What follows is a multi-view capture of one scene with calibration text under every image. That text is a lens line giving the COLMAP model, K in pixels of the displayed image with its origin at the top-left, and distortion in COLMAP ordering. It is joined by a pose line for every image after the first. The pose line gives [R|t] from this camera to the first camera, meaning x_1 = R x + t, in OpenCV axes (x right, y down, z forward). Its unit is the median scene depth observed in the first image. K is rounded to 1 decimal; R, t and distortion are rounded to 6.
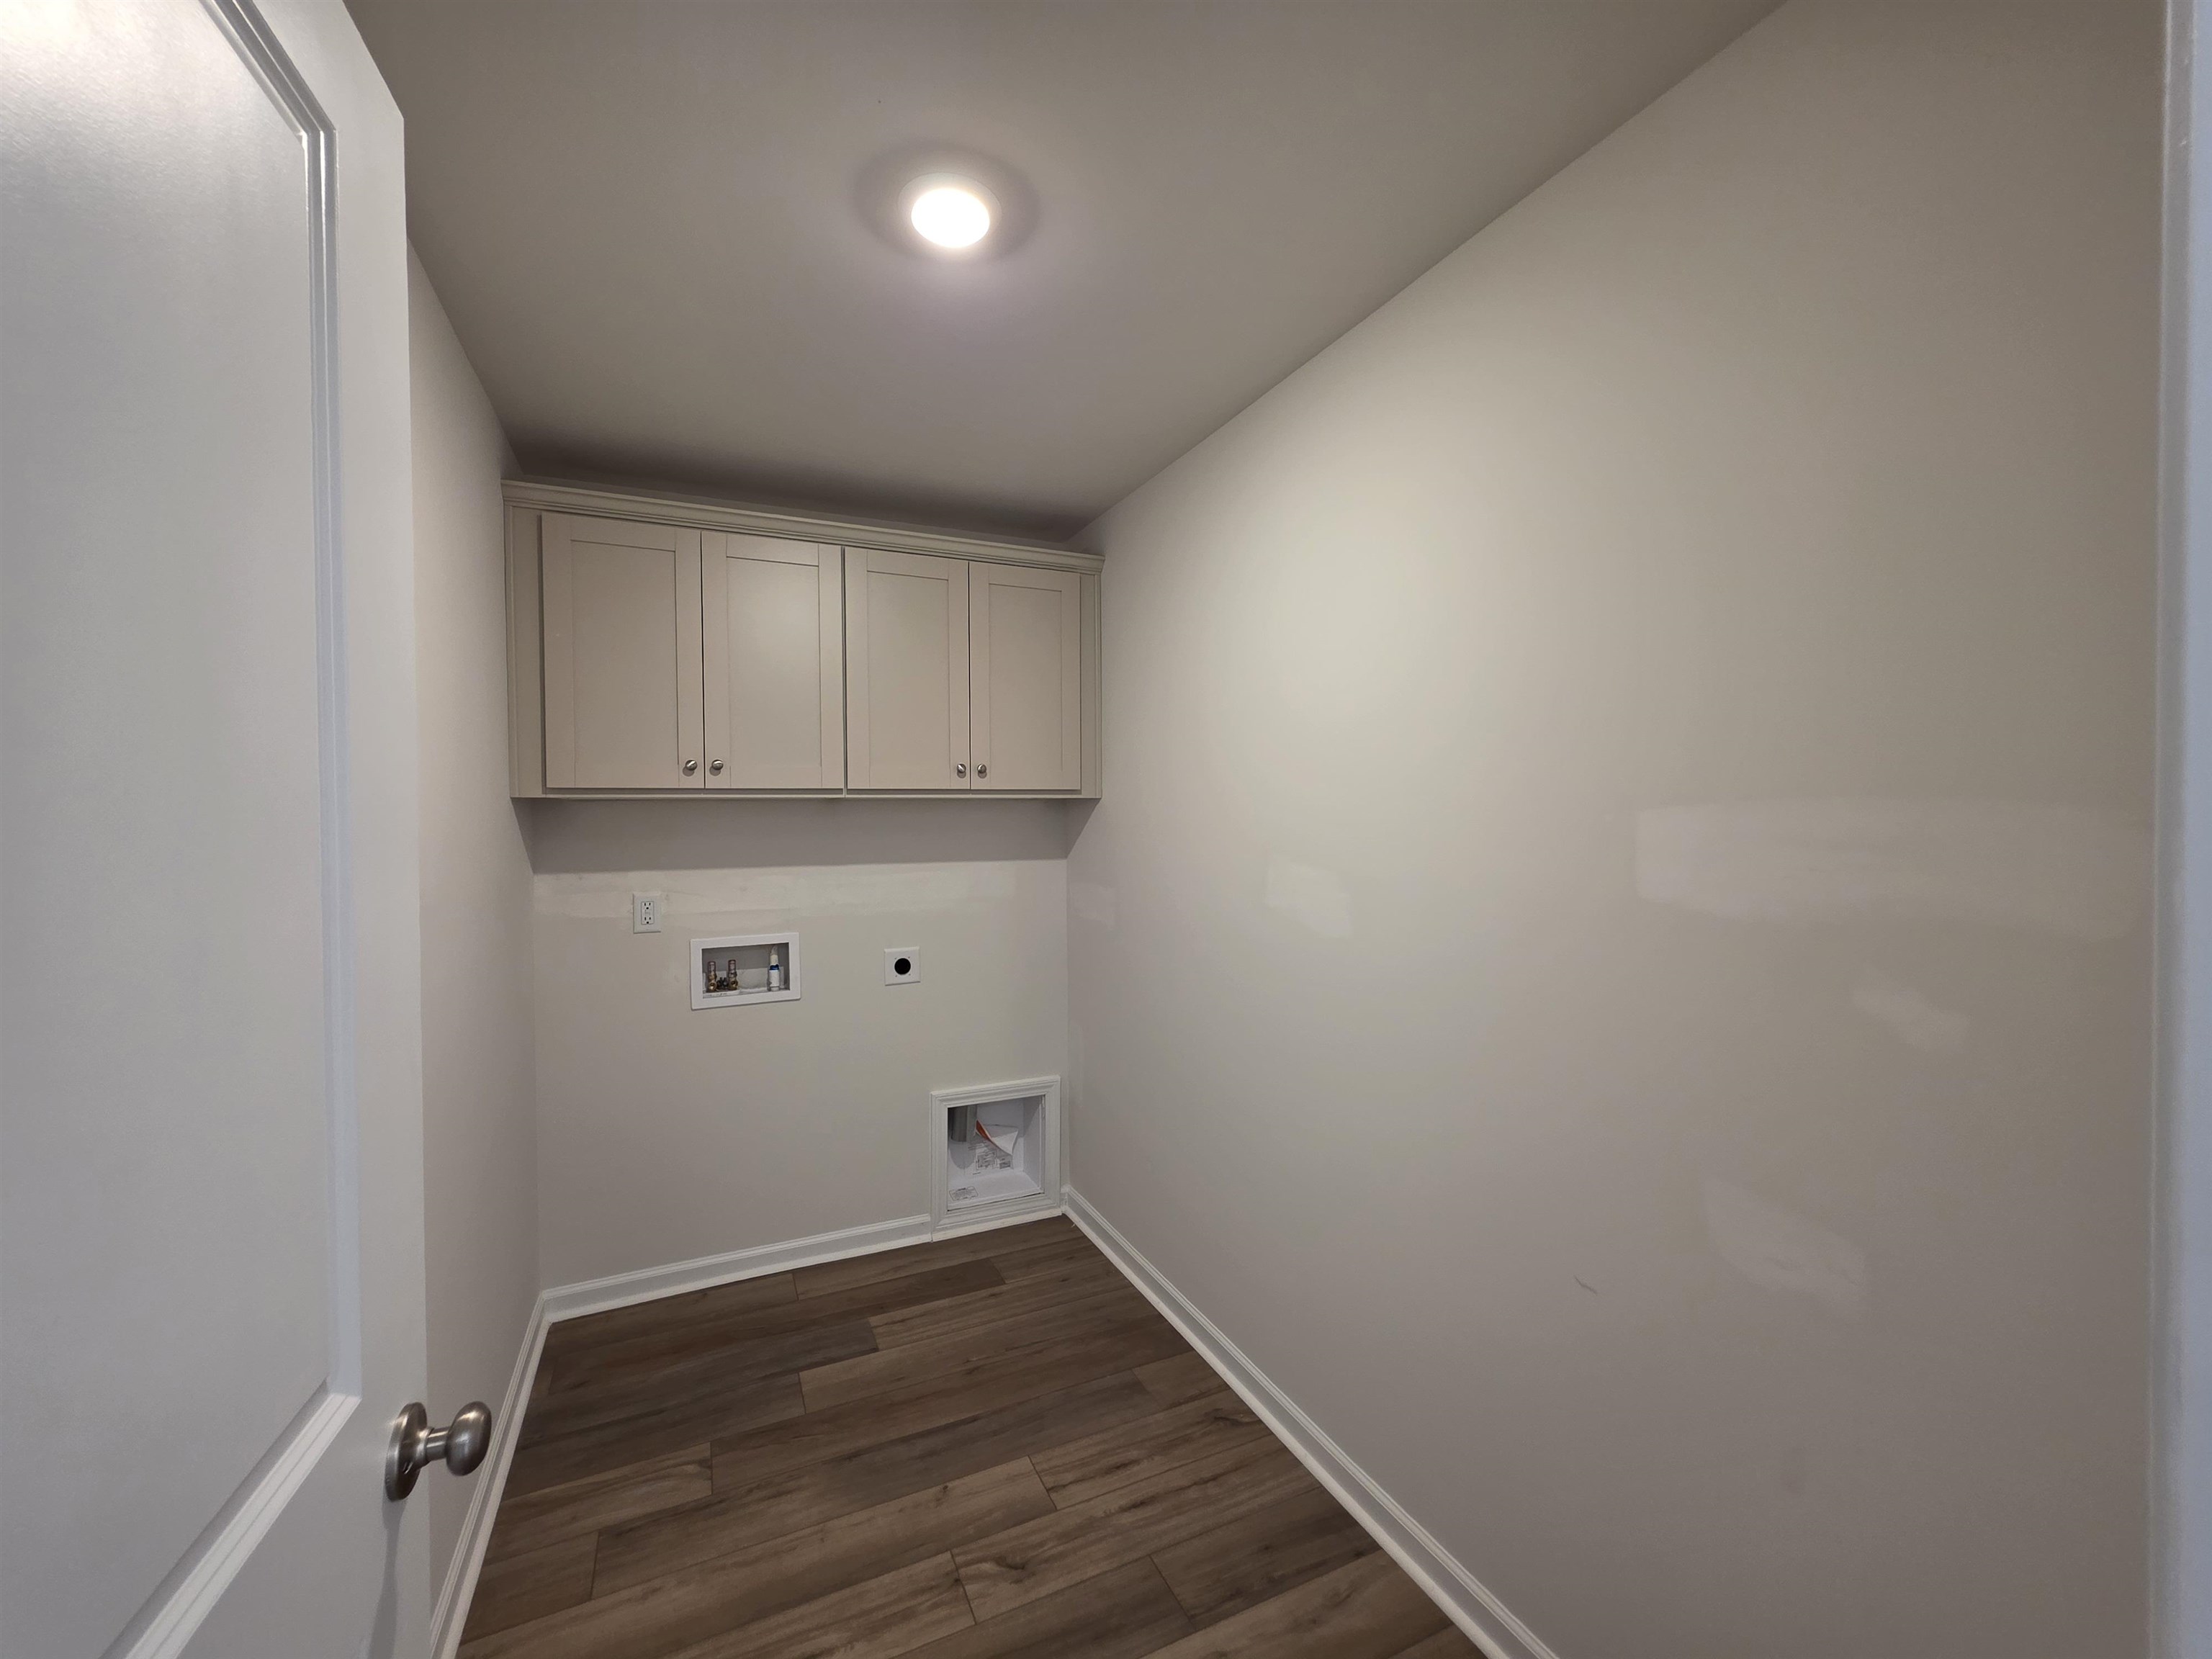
lens RADIAL K [[886.2, 0, 1096.6], [0, 886.2, 829.5], [0, 0, 1]] dist [0.001740, 0.000311]
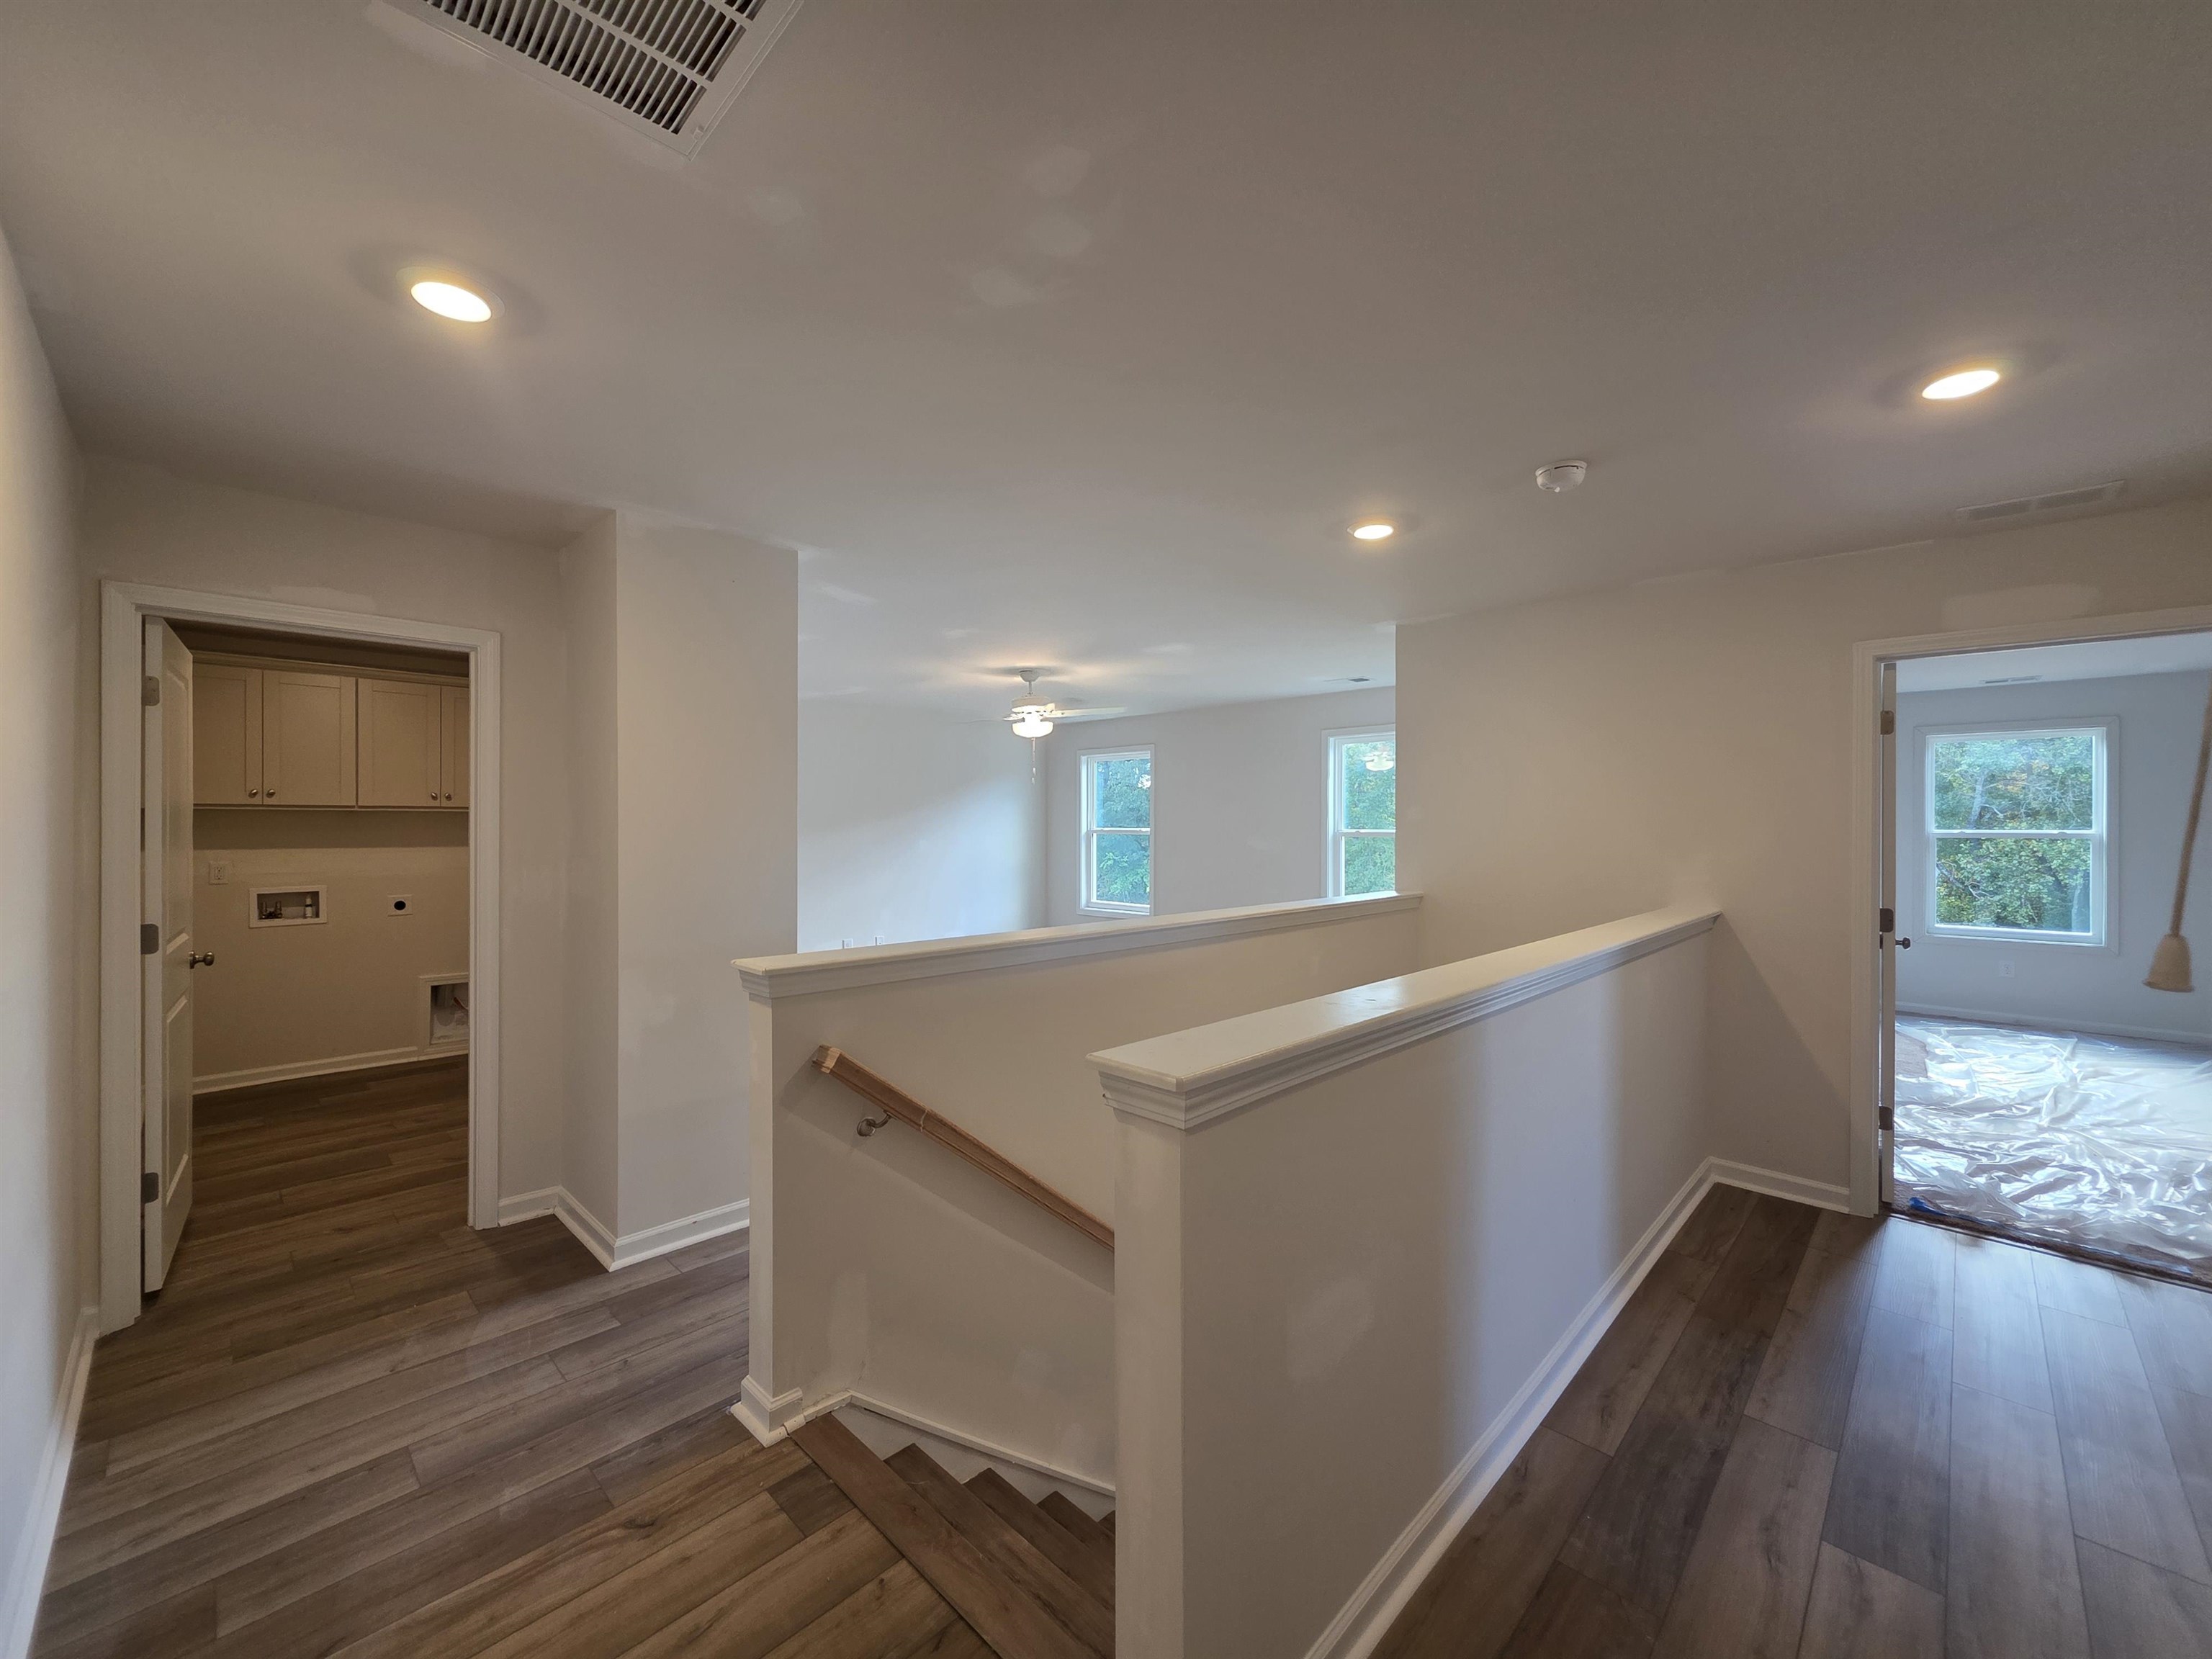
lens RADIAL K [[886.2, 0, 1096.4], [0, 886.2, 825.8], [0, 0, 1]] dist [0.001740, 0.000311]
pose [[0.936443, 0.012504, 0.350597, 0.498435], [-0.009903, 0.999909, -0.009210, -0.001748], [-0.350680, 0.005153, 0.936481, -1.242197]]
